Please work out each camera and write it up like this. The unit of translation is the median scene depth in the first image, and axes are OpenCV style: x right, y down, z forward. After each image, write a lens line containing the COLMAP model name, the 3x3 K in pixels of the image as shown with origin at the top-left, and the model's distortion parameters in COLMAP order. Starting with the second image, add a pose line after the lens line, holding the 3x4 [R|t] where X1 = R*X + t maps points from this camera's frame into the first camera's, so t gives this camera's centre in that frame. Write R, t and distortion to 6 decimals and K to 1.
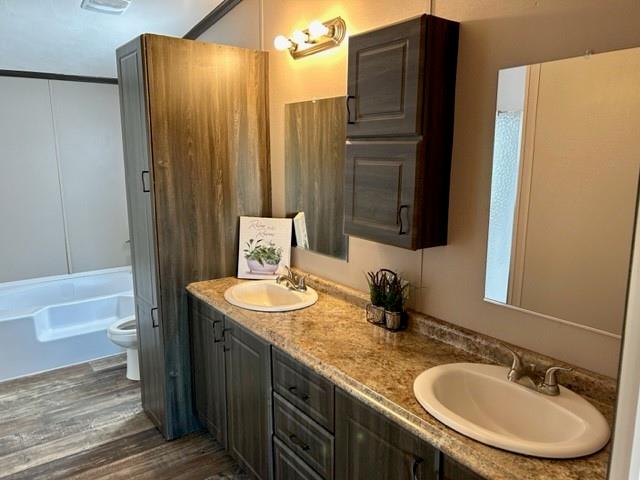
lens RADIAL K [[479.6, 0, 322.9], [0, 479.6, 242.7], [0, 0, 1]] dist [0.064272, -0.079971]
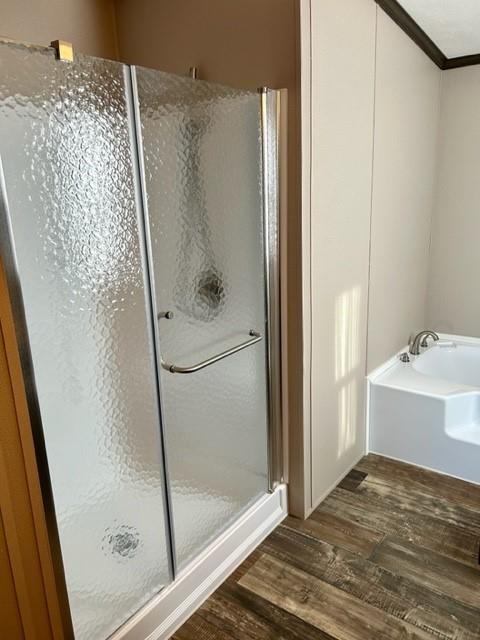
lens RADIAL K [[479.6, 0, 240.1], [0, 479.6, 322.9], [0, 0, 1]] dist [0.064272, -0.079971]
pose [[0.297922, 0.244505, -0.922746, -0.050738], [-0.135149, 0.967707, 0.212784, -0.084838], [0.944975, 0.061315, 0.321345, 0.534699]]
